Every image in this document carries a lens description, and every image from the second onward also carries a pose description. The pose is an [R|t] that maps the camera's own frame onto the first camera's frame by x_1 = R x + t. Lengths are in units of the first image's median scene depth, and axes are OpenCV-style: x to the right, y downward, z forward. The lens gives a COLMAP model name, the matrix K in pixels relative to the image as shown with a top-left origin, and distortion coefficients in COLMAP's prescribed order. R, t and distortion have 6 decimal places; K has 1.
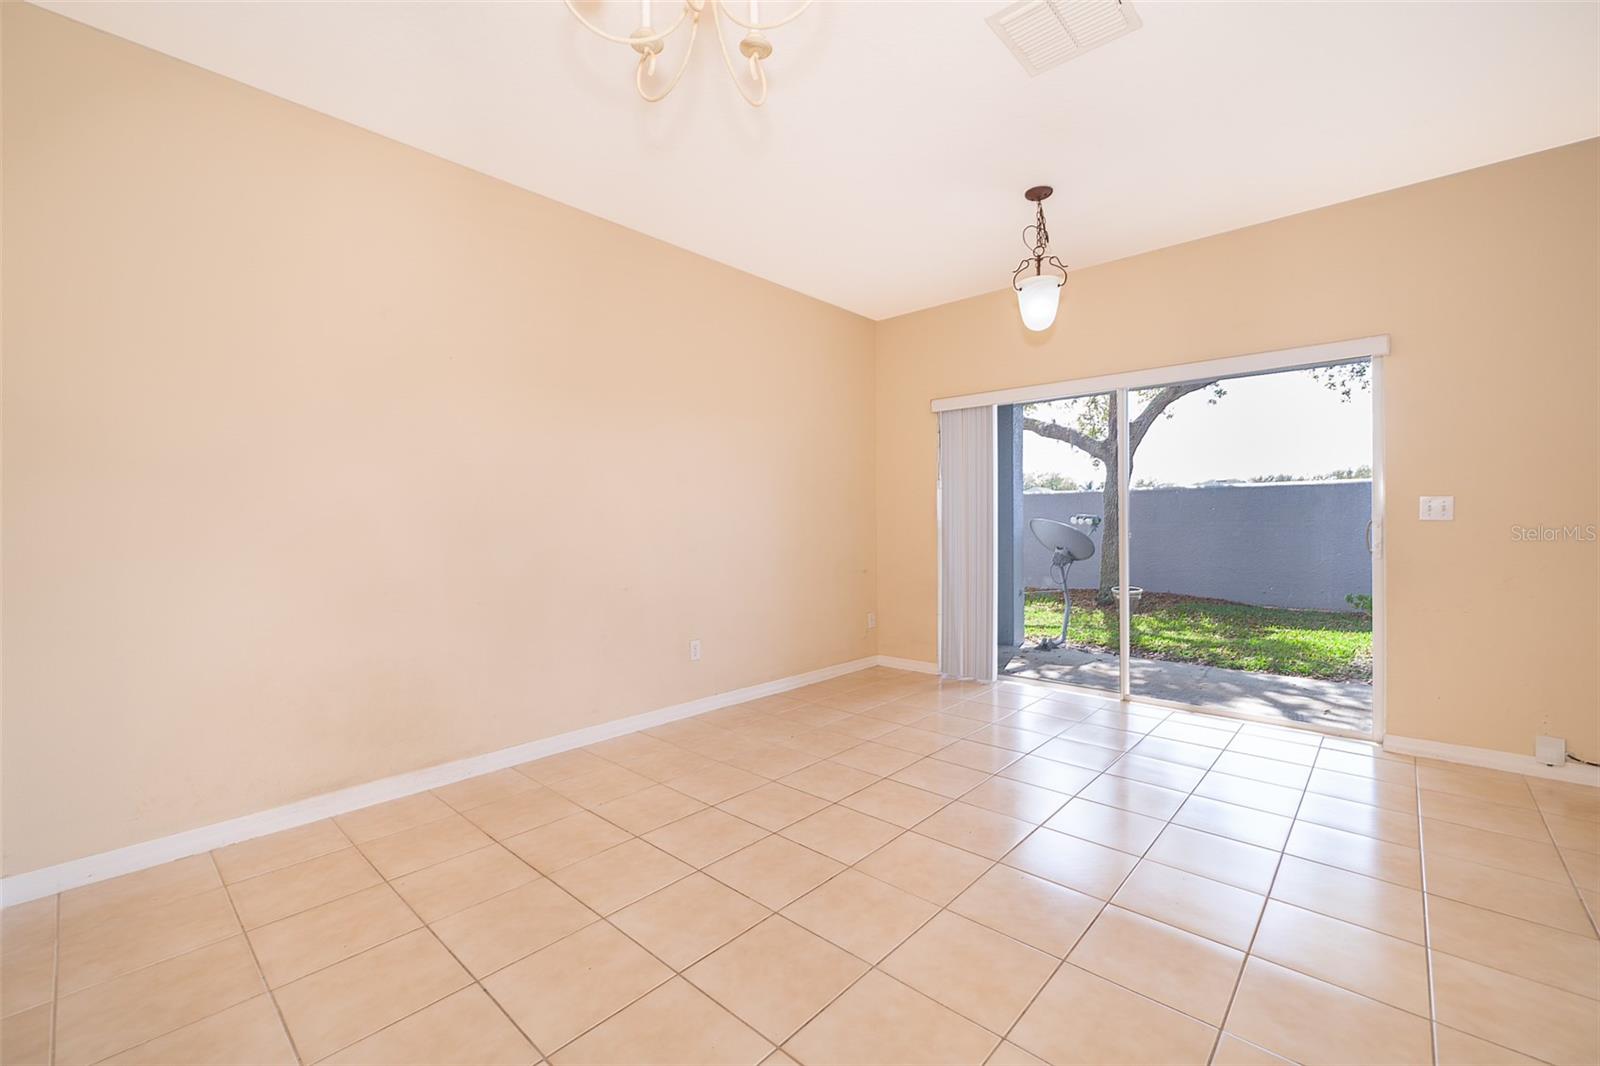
lens RADIAL K [[661.1, 0, 779.7], [0, 661.1, 525.1], [0, 0, 1]] dist [-0.000659, 0.000018]
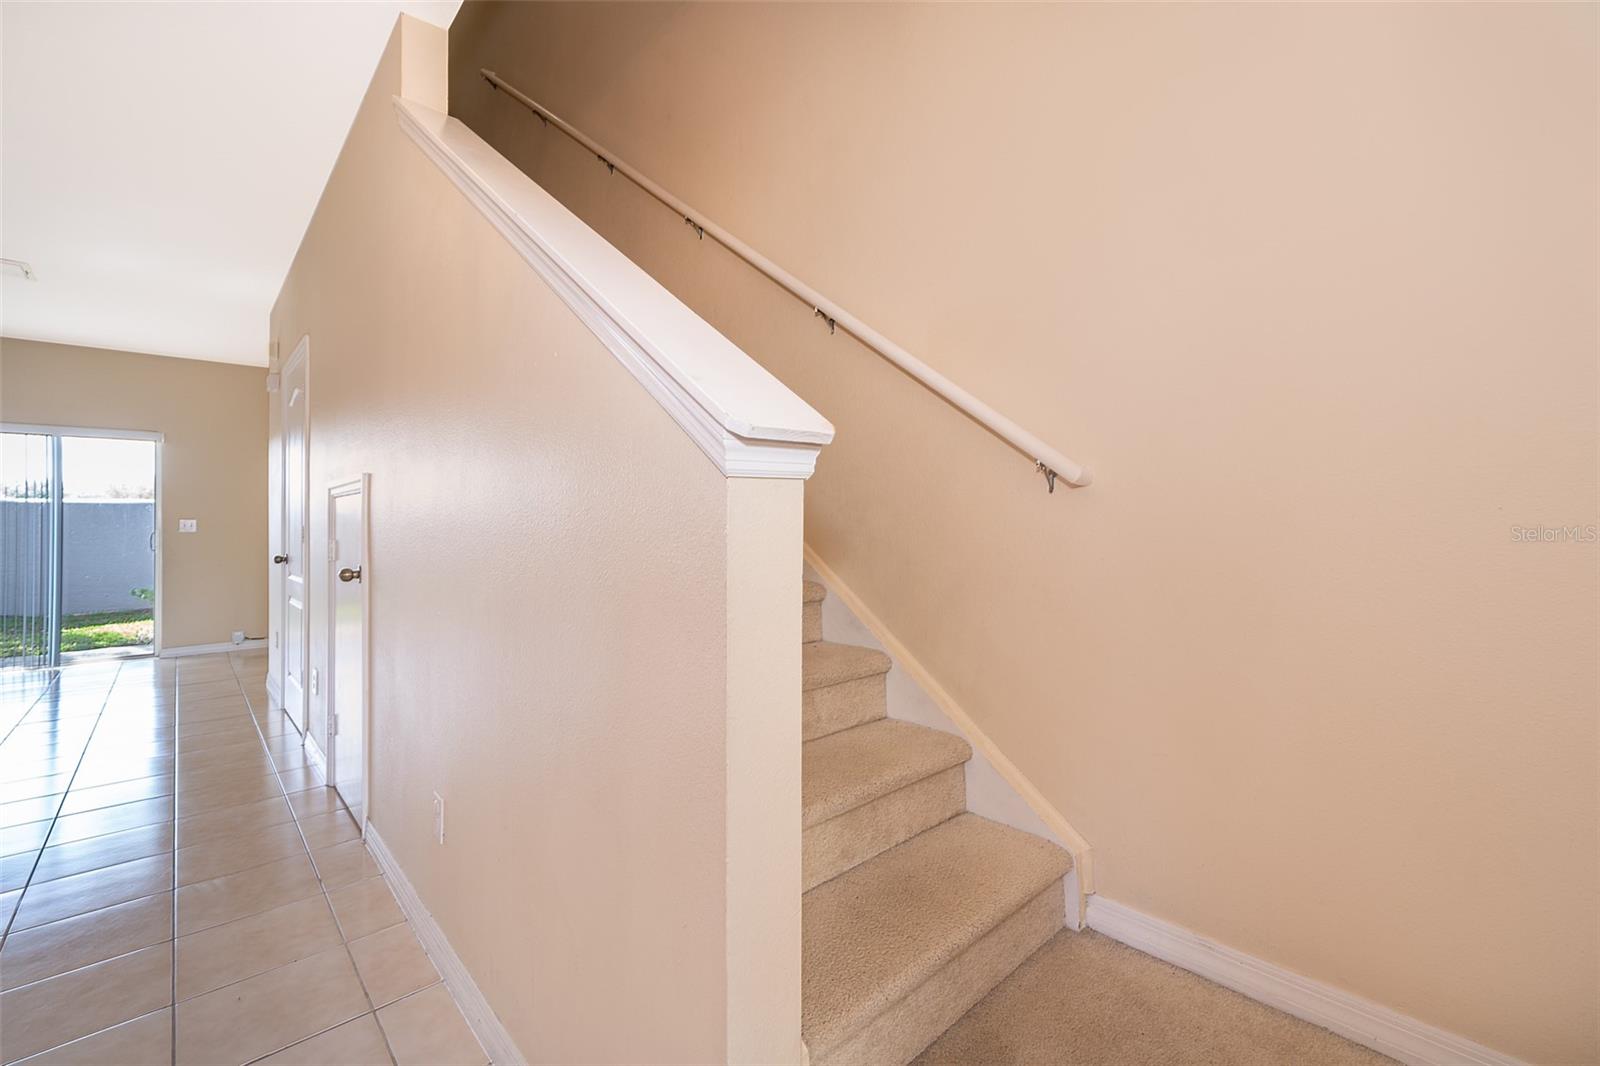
lens RADIAL K [[651.5, 0, 800.0], [0, 651.5, 533.0], [0, 0, 1]] dist [-0.000894, 0.000019]
pose [[0.055451, 0.004248, 0.998452, -0.793353], [0.006619, 0.999967, -0.004622, 0.016205], [-0.998439, 0.006865, 0.055421, -0.876236]]
